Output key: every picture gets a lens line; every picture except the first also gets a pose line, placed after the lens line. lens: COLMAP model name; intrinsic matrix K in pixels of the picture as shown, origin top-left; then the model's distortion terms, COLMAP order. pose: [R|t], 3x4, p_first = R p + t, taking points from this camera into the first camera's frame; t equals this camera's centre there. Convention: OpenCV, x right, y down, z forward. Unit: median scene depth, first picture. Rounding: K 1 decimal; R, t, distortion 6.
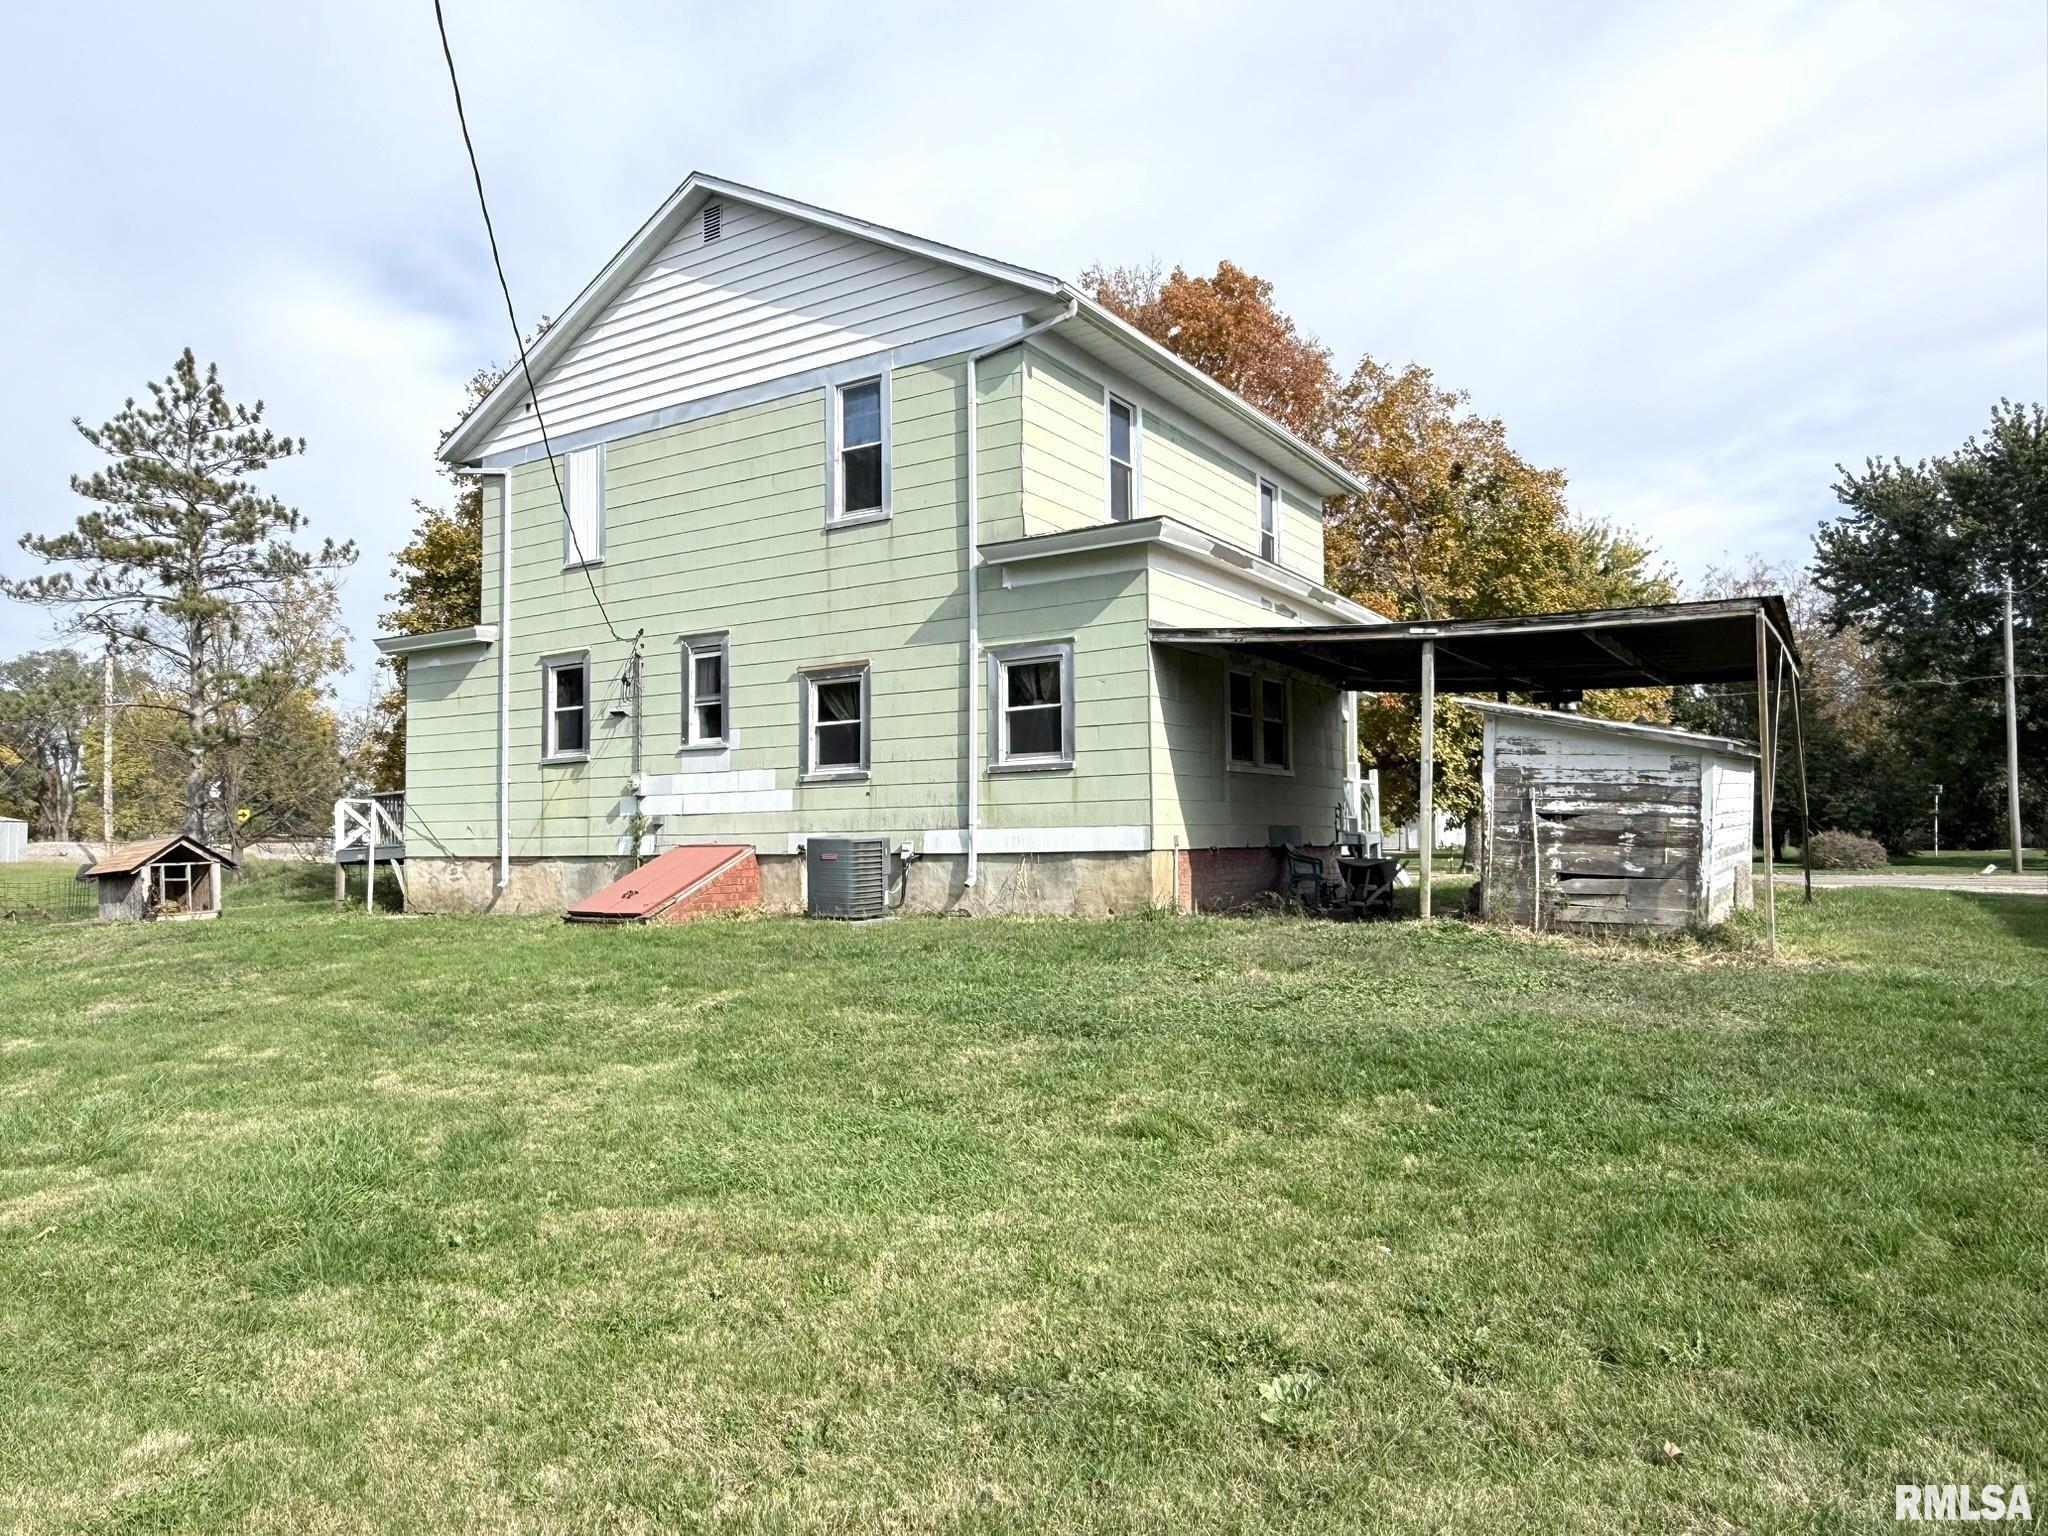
lens RADIAL K [[1334.4, 0, 1024.0], [0, 1334.4, 768.0], [0, 0, 1]] dist [-0.005256, -0.000864]
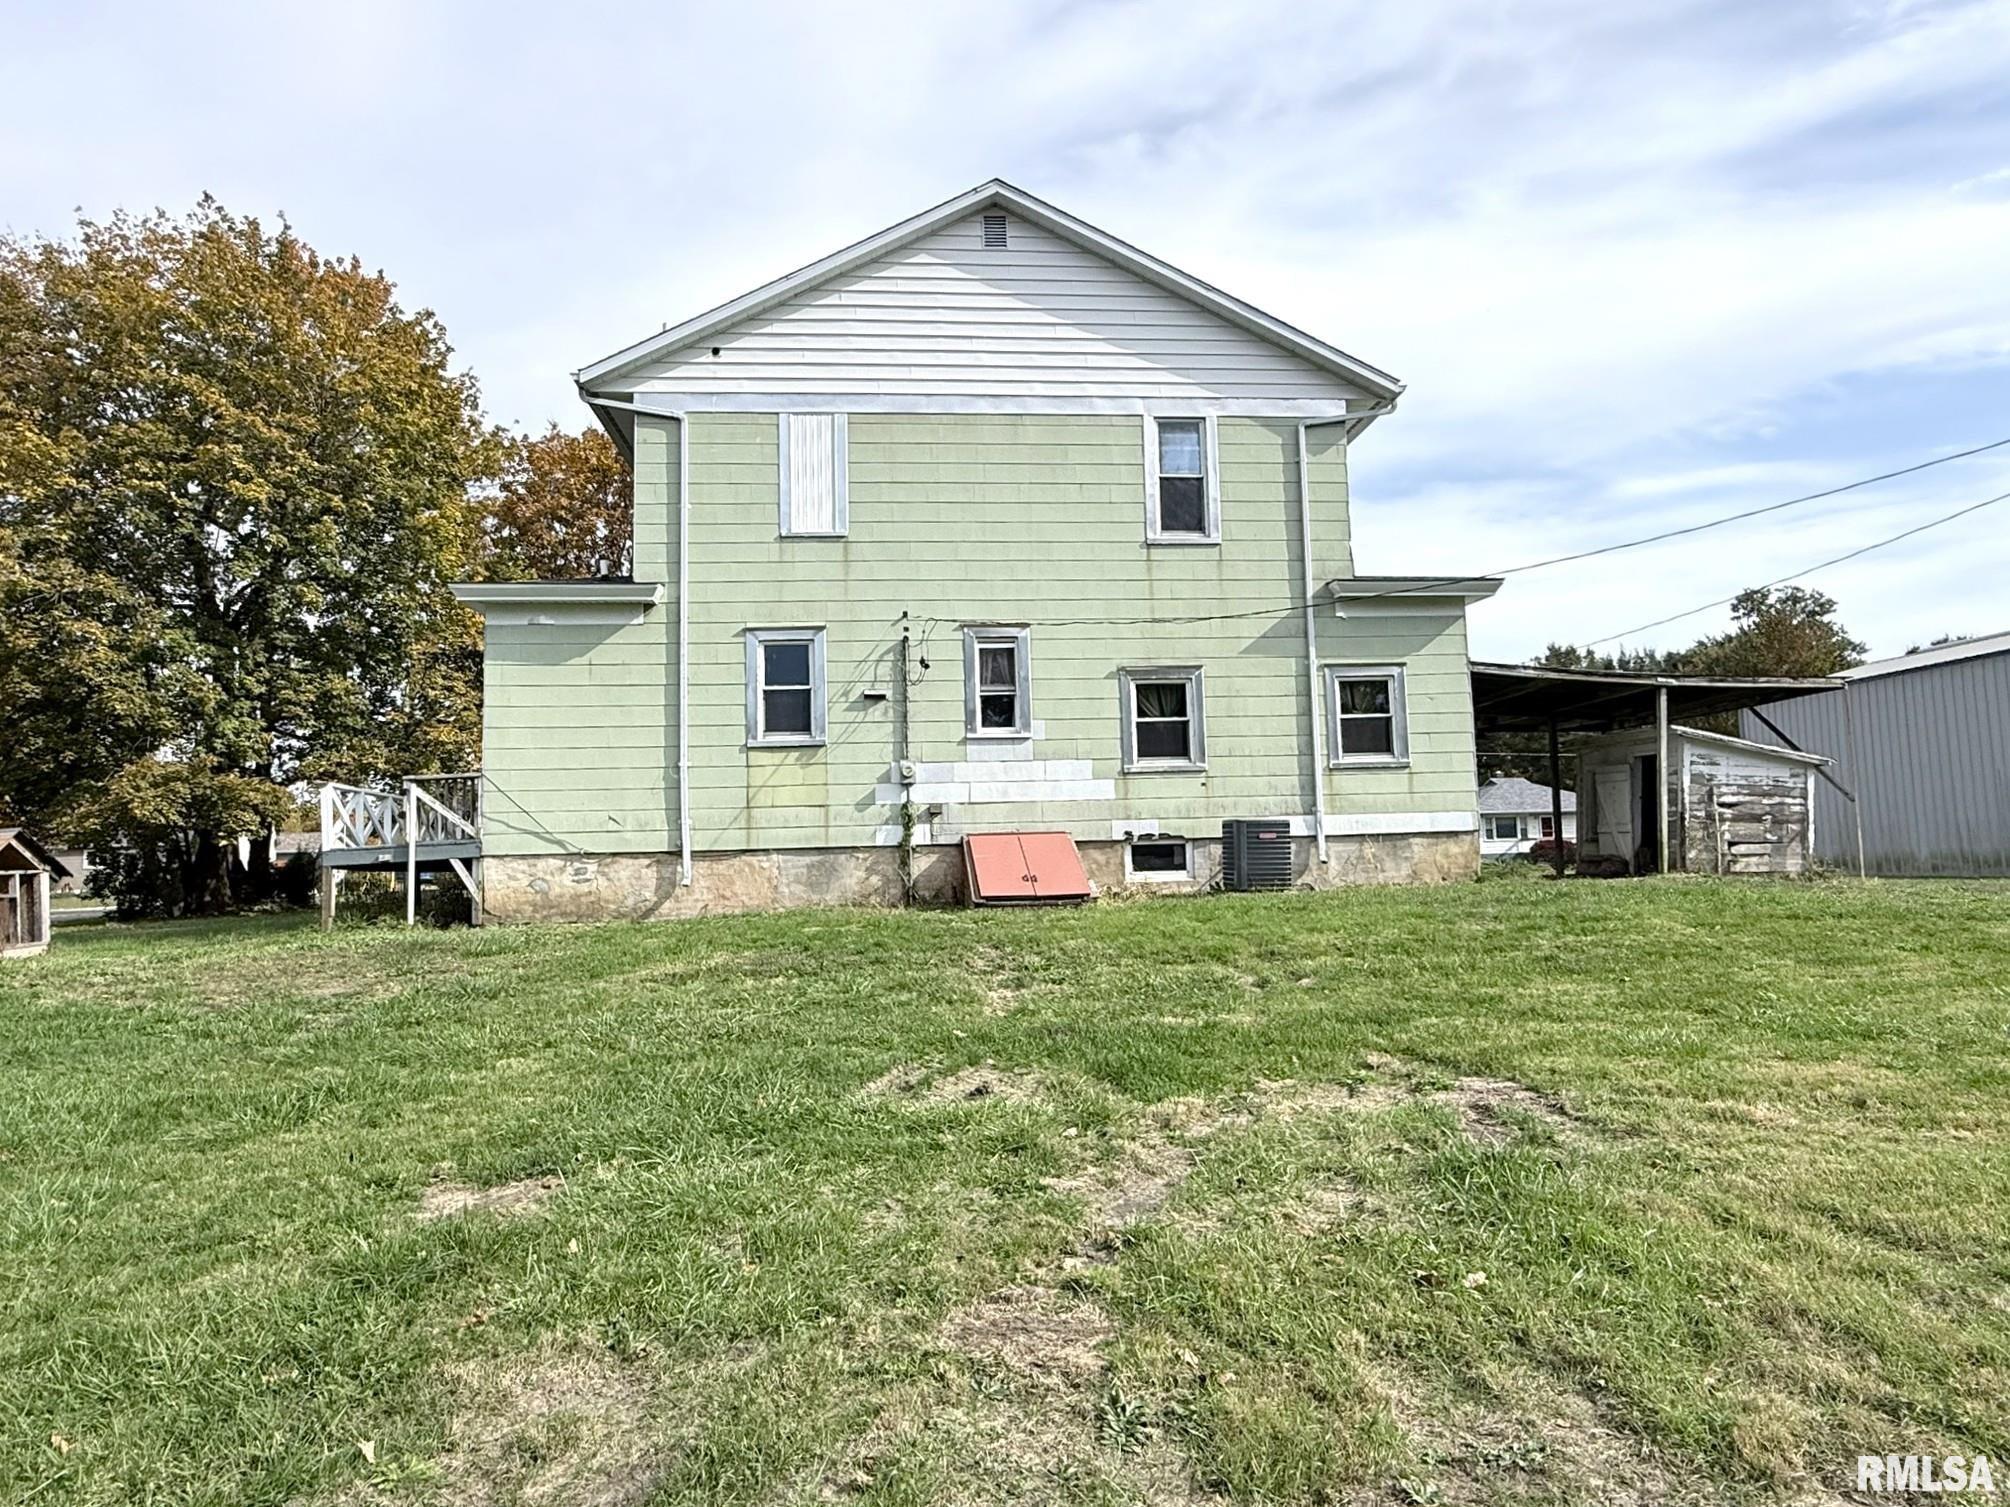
lens RADIAL K [[1168.4, 0, 1005.0], [0, 1168.4, 753.5], [0, 0, 1]] dist [-0.001363, -0.001080]
pose [[0.791616, 0.051017, 0.608885, -0.820997], [-0.016979, 0.997960, -0.061541, 0.055134], [-0.610783, 0.038379, 0.790868, 0.318638]]
